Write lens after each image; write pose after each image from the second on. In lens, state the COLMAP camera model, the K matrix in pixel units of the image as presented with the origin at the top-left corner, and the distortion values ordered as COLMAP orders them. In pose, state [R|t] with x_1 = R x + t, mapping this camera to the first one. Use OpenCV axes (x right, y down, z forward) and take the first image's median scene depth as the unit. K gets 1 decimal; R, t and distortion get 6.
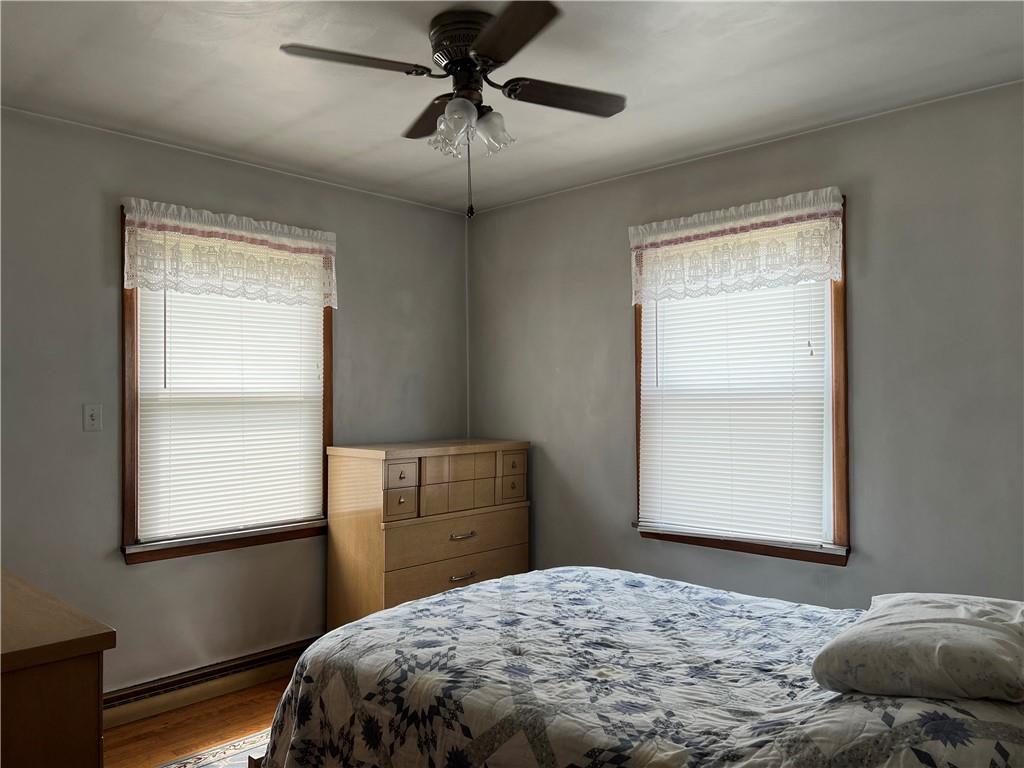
lens RADIAL K [[838.1, 0, 512.0], [0, 838.1, 384.0], [0, 0, 1]] dist [0.032600, -0.006044]
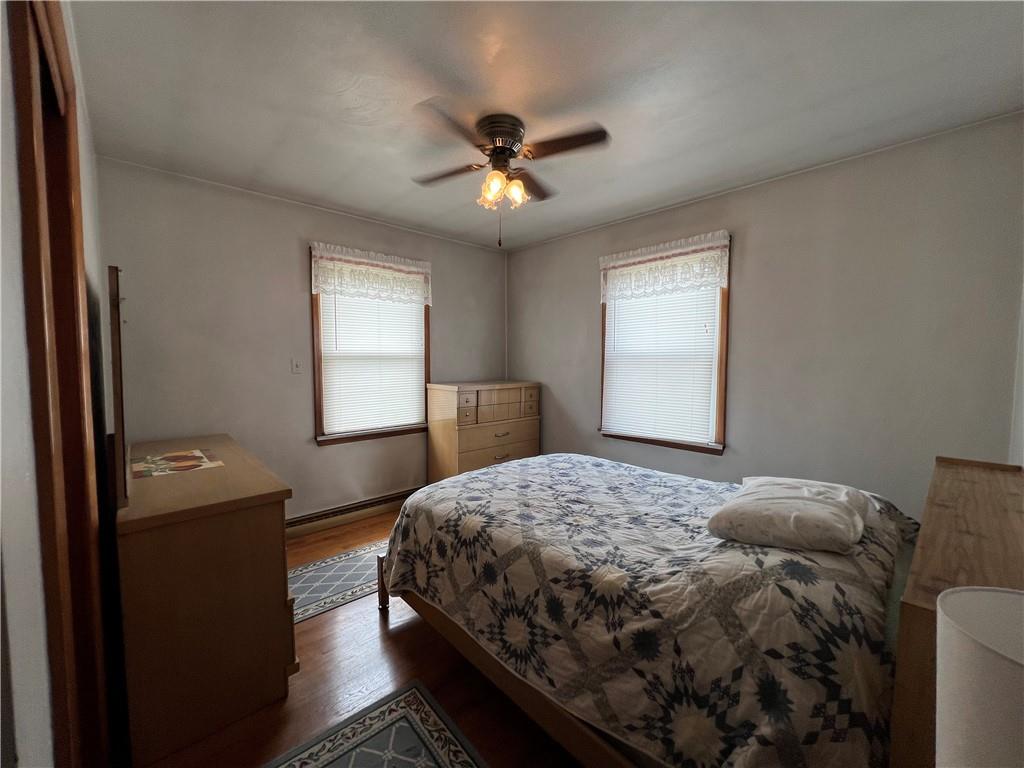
lens RADIAL K [[427.9, 0, 512.0], [0, 427.9, 384.0], [0, 0, 1]] dist [-0.000226, 0.000119]
pose [[0.998050, 0.010550, -0.061516, 0.021706], [-0.006061, 0.997334, 0.072718, 0.009467], [0.062120, -0.072203, 0.995454, 0.123205]]
